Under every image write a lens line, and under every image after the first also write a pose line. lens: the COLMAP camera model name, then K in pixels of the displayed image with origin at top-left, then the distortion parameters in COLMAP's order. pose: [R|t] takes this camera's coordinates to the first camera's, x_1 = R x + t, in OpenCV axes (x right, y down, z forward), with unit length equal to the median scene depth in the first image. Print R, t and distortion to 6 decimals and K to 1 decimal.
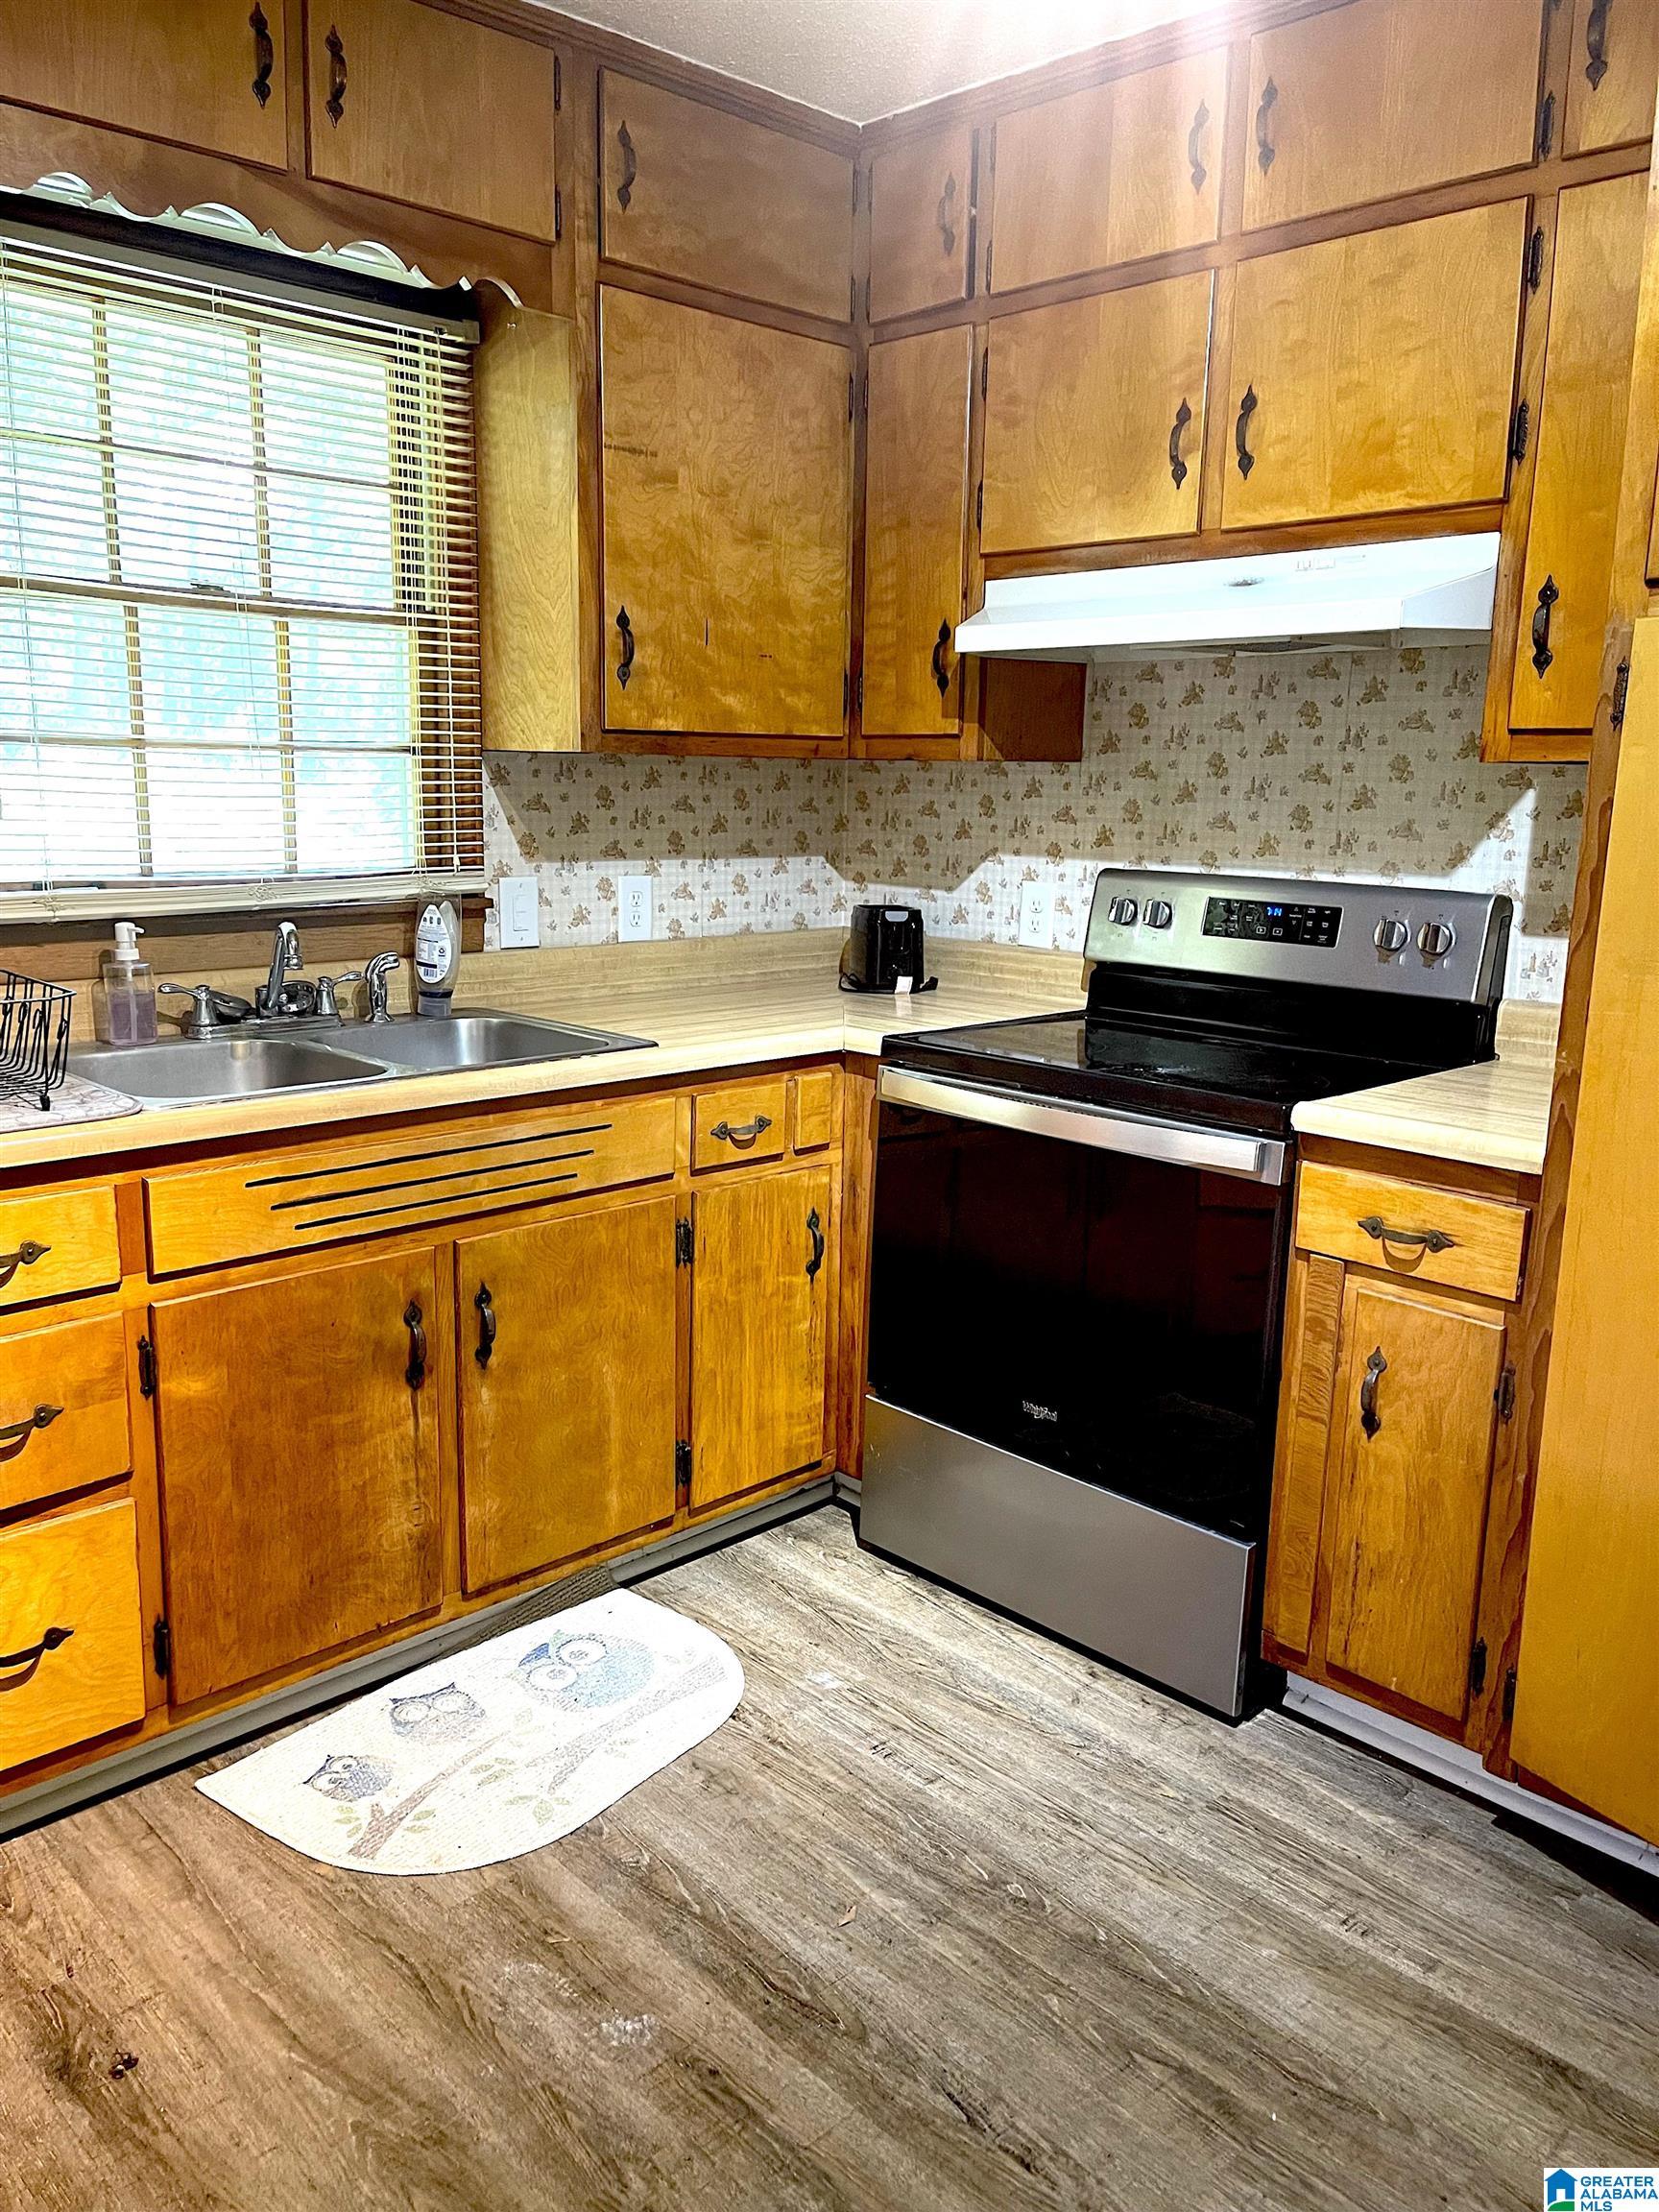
lens RADIAL K [[1684.7, 0, 822.3], [0, 1684.7, 1108.2], [0, 0, 1]] dist [0.062846, -0.049543]
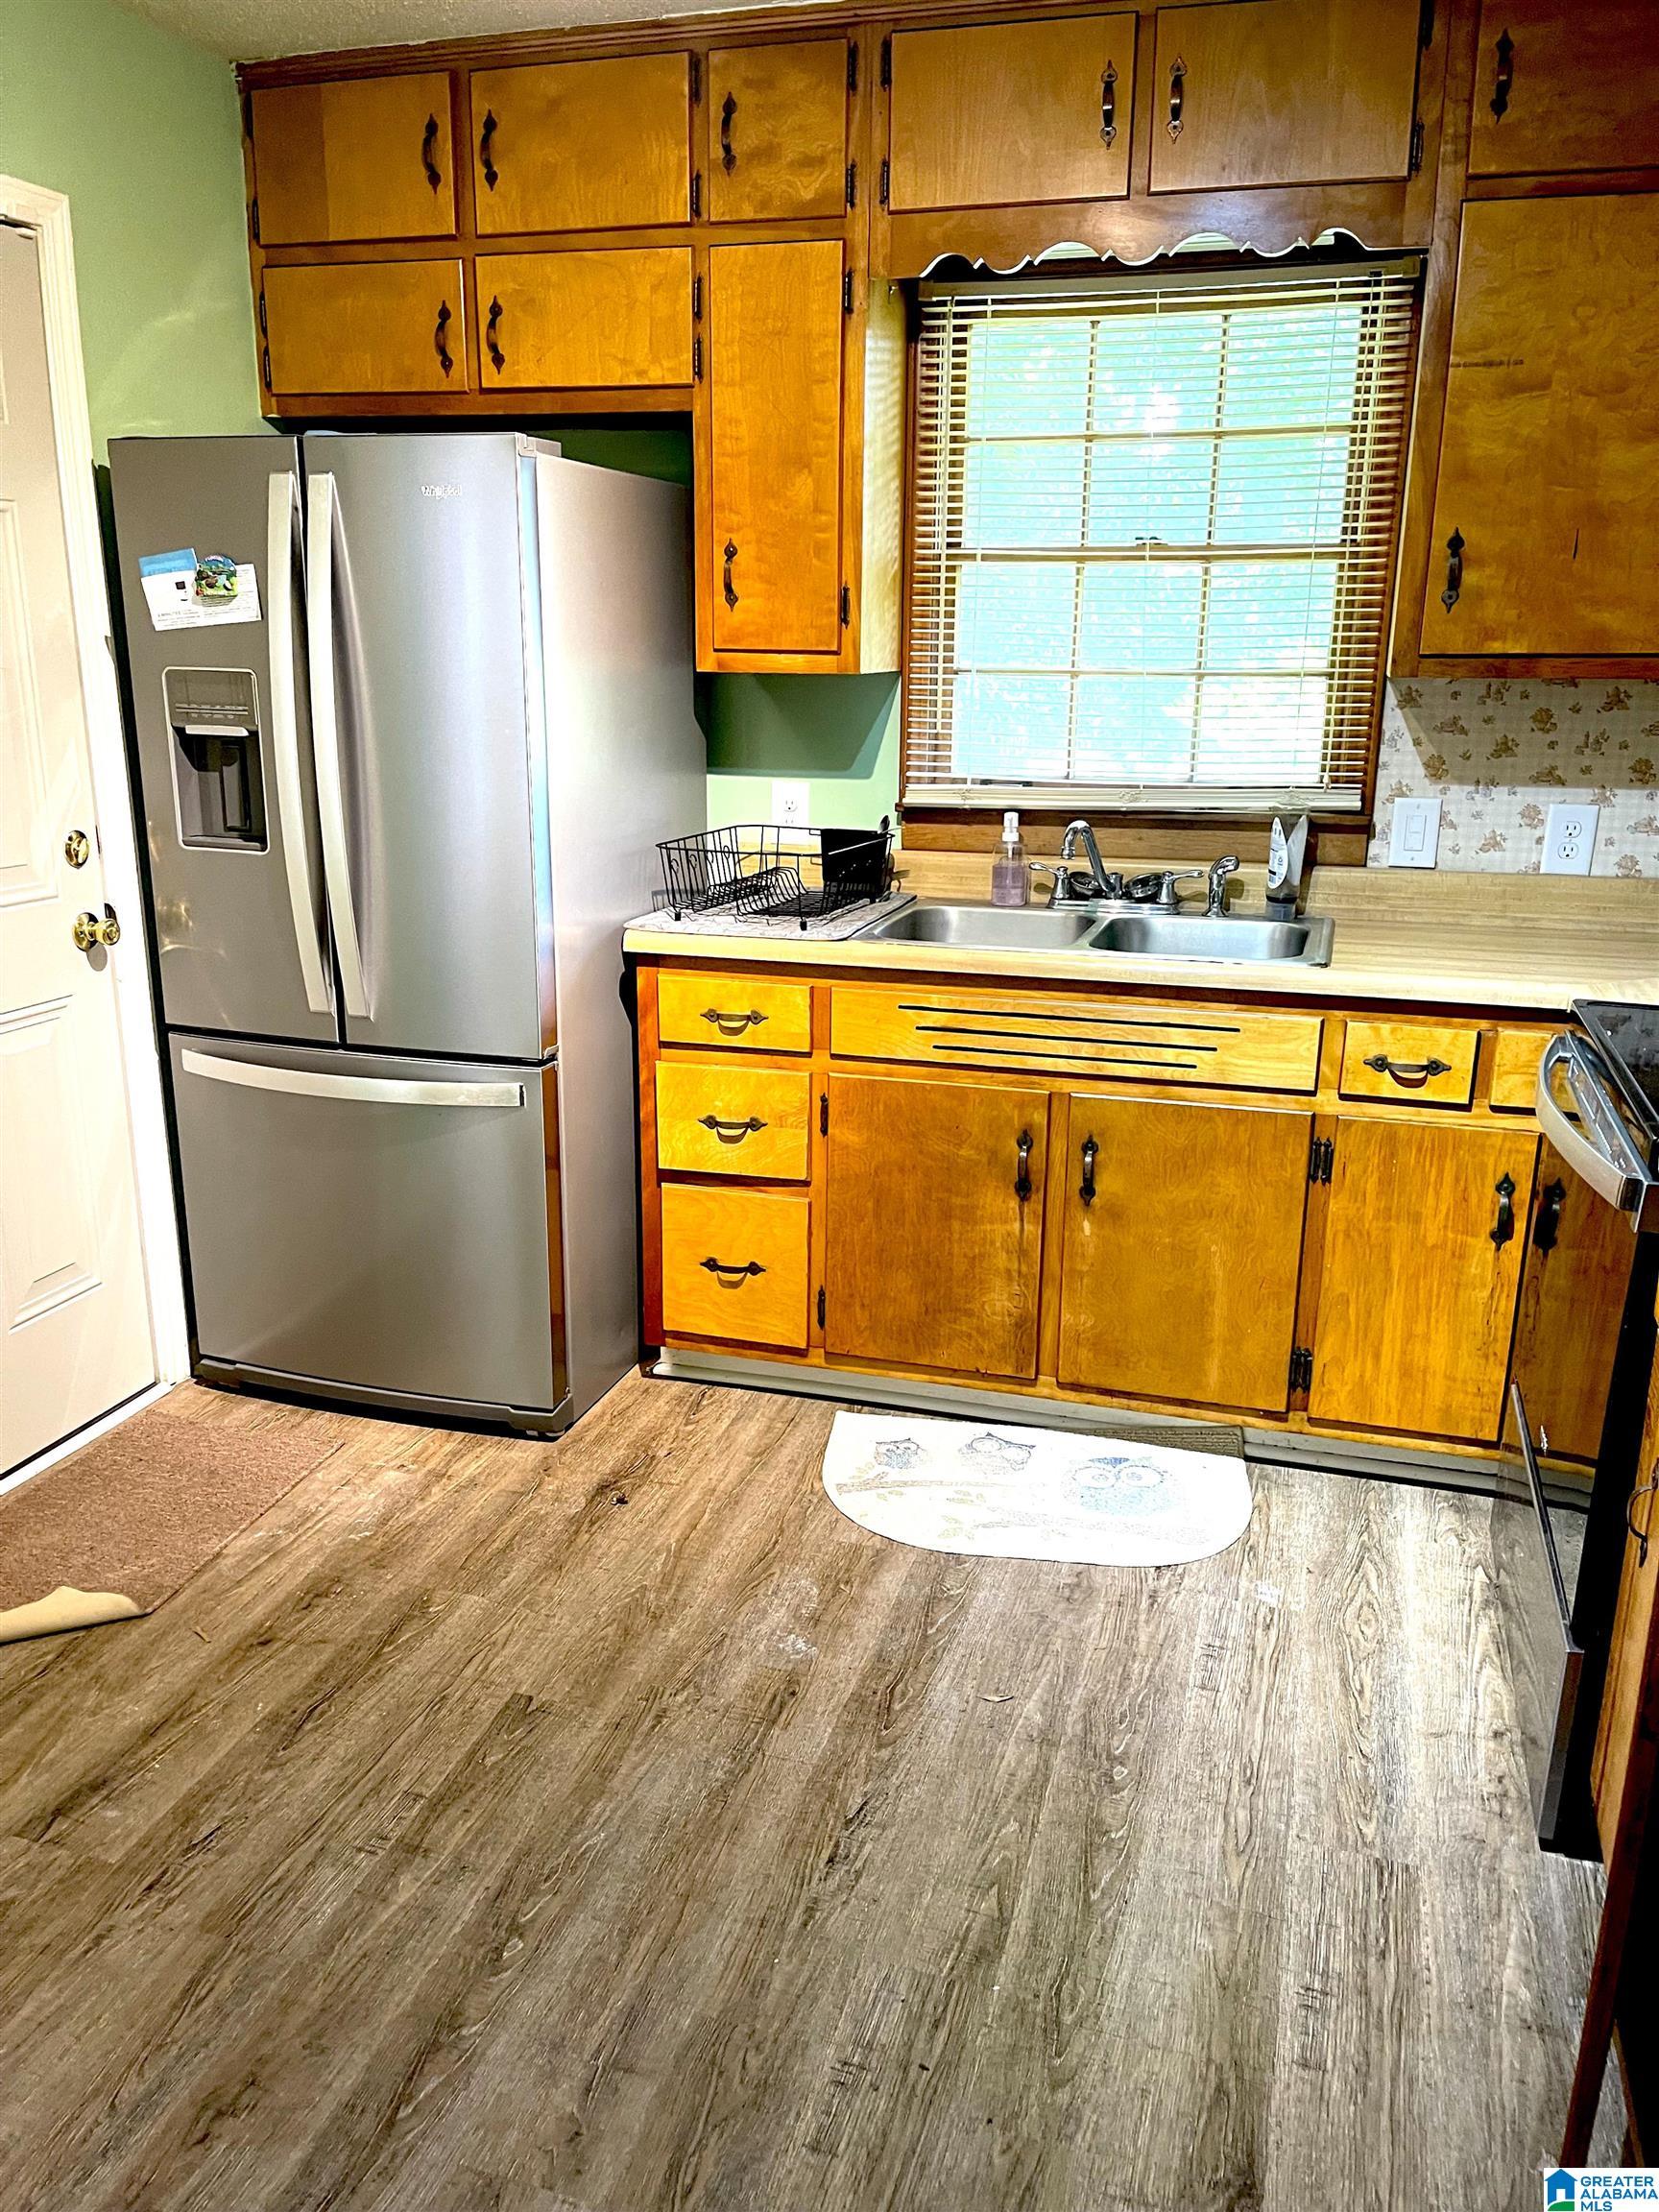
lens RADIAL K [[1684.7, 0, 816.6], [0, 1684.7, 1099.4], [0, 0, 1]] dist [0.062846, -0.049543]
pose [[0.477191, 0.217676, -0.851414, 0.689562], [-0.169124, 0.973474, 0.154094, -0.068690], [0.862372, 0.070462, 0.501347, 0.223836]]
